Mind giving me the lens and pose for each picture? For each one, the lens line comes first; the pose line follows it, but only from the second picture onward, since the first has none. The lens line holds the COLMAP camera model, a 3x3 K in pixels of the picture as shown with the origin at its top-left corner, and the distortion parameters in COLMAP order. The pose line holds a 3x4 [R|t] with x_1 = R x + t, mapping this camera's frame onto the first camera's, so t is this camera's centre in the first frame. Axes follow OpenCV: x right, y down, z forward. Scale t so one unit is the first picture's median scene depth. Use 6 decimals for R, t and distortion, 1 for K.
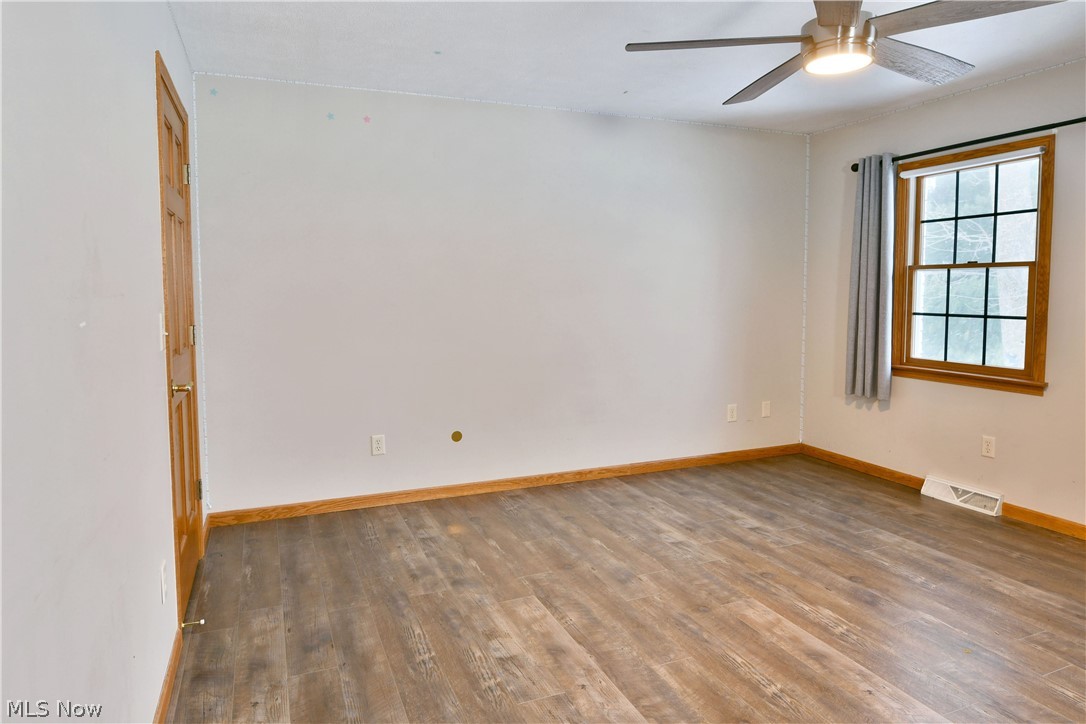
lens RADIAL K [[666.1, 0, 535.7], [0, 666.1, 327.5], [0, 0, 1]] dist [-0.017833, -0.001772]
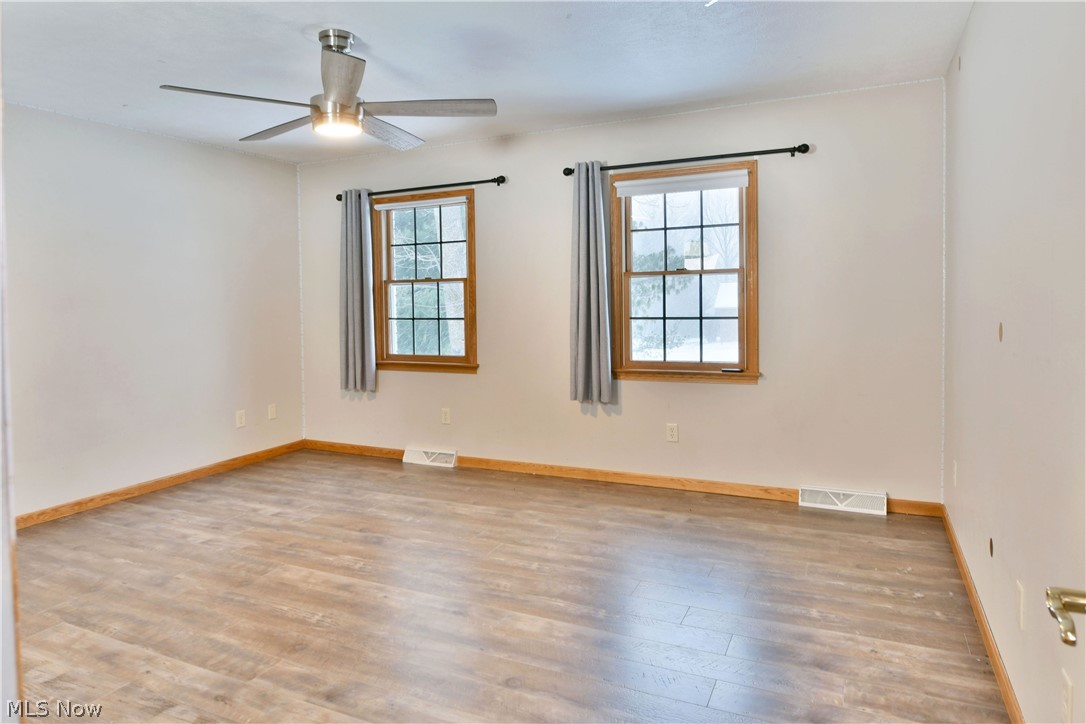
lens RADIAL K [[666.1, 0, 535.7], [0, 666.1, 327.5], [0, 0, 1]] dist [-0.017833, -0.001772]
pose [[0.732952, -0.041131, 0.679036, -0.102880], [0.054438, 0.998516, 0.001723, 0.010864], [-0.678099, 0.035702, 0.734103, -0.138626]]
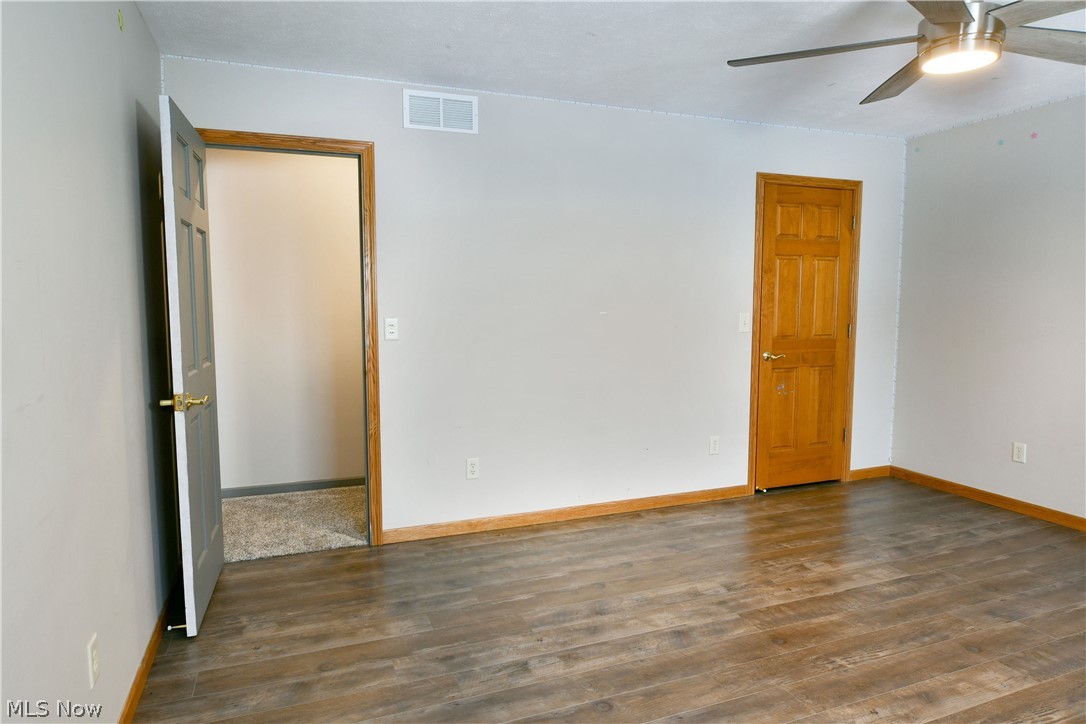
lens RADIAL K [[727.3, 0, 543.0], [0, 727.3, 362.0], [0, 0, 1]] dist [-0.067617, -0.000144]
pose [[-0.036435, 0.099320, -0.994388, 0.960745], [-0.053095, 0.993451, 0.101172, -0.043600], [0.997925, 0.056483, -0.030923, 0.301340]]
